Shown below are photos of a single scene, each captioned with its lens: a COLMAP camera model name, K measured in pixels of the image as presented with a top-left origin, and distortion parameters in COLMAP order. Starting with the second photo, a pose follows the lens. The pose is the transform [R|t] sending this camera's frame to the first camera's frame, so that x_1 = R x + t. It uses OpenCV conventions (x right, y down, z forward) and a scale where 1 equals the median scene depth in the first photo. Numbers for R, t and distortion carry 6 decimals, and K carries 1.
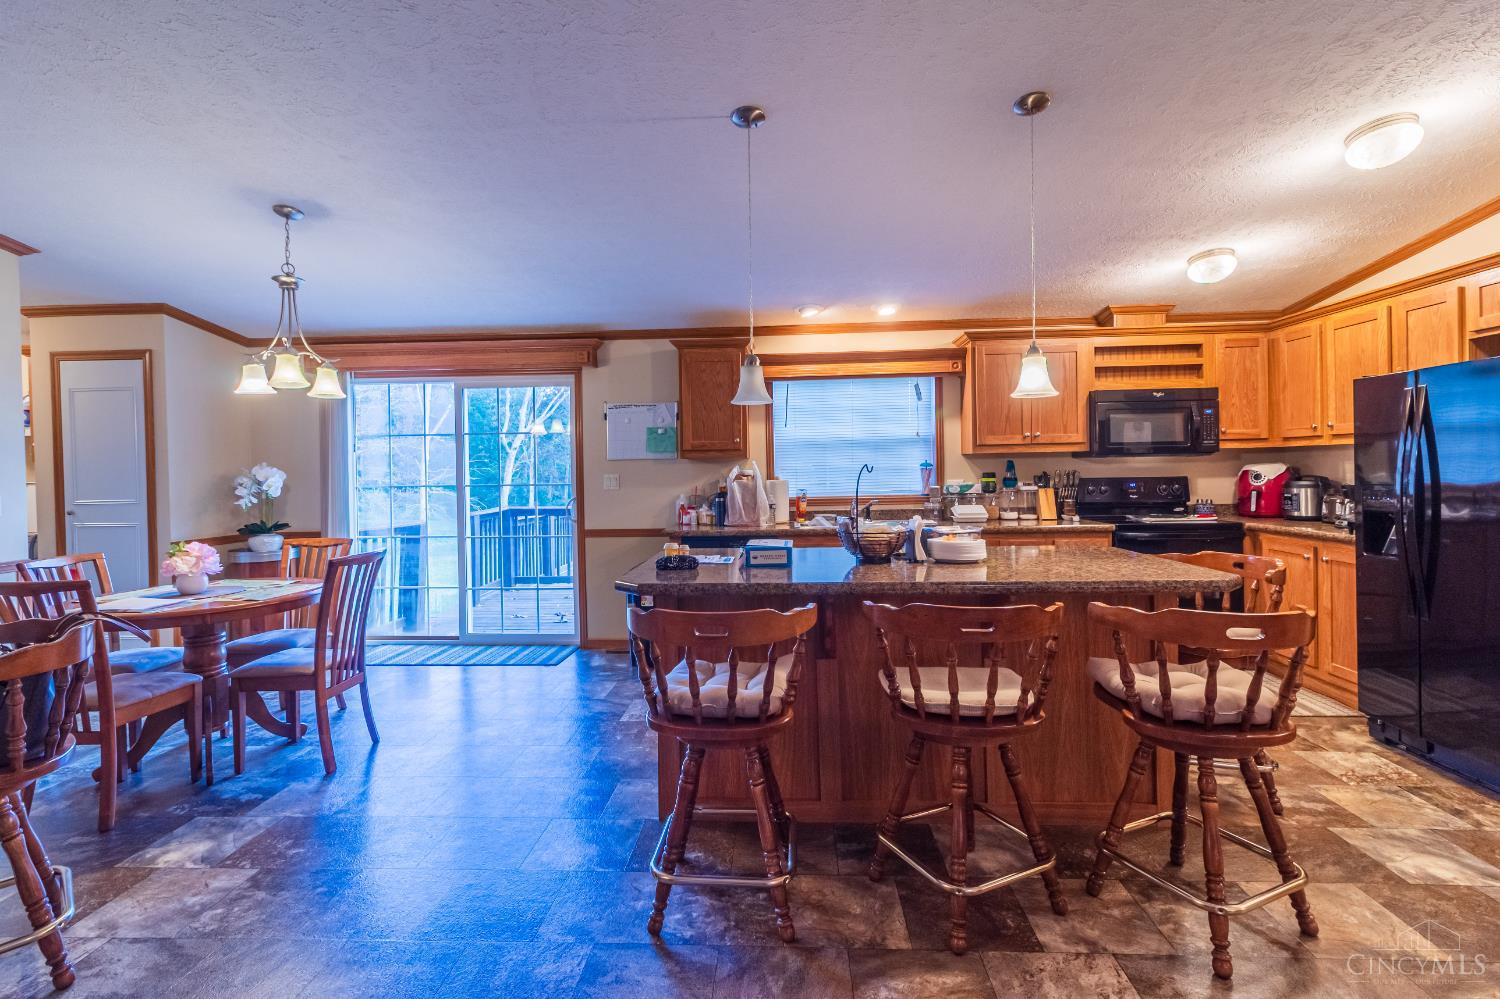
lens RADIAL K [[684.9, 0, 753.5], [0, 684.9, 484.6], [0, 0, 1]] dist [0.000764, 0.000893]
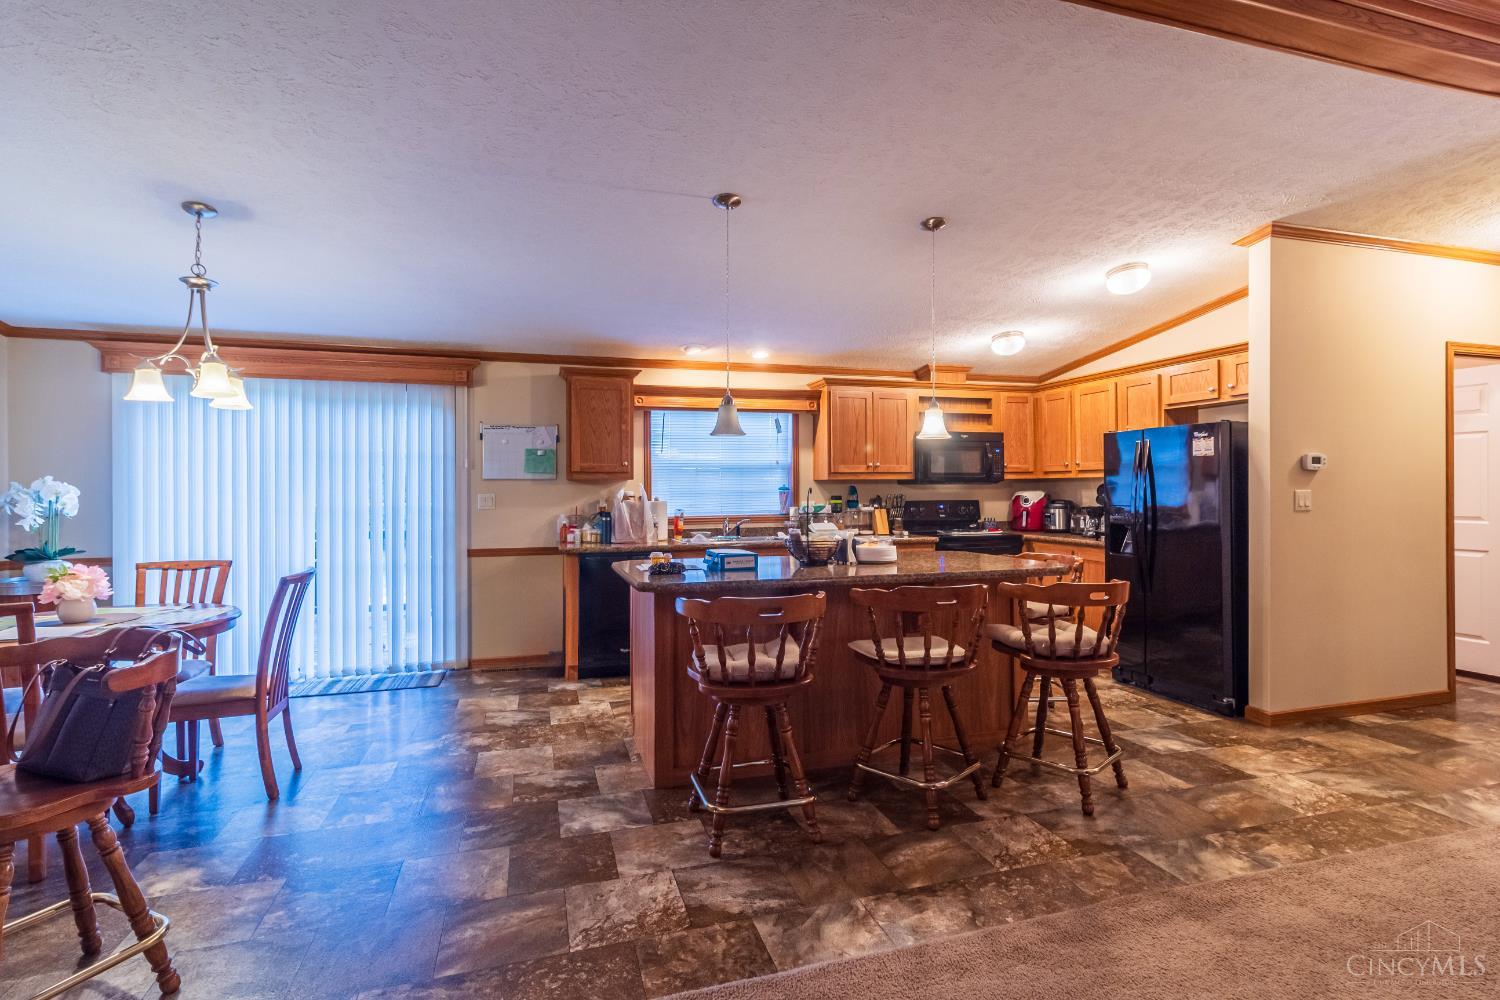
lens RADIAL K [[684.9, 0, 745.6], [0, 684.9, 499.3], [0, 0, 1]] dist [0.000764, 0.000893]
pose [[0.949051, 0.007807, 0.315025, -0.243861], [-0.003874, 0.999907, -0.013108, 0.006749], [-0.315098, 0.011220, 0.948993, -0.110541]]
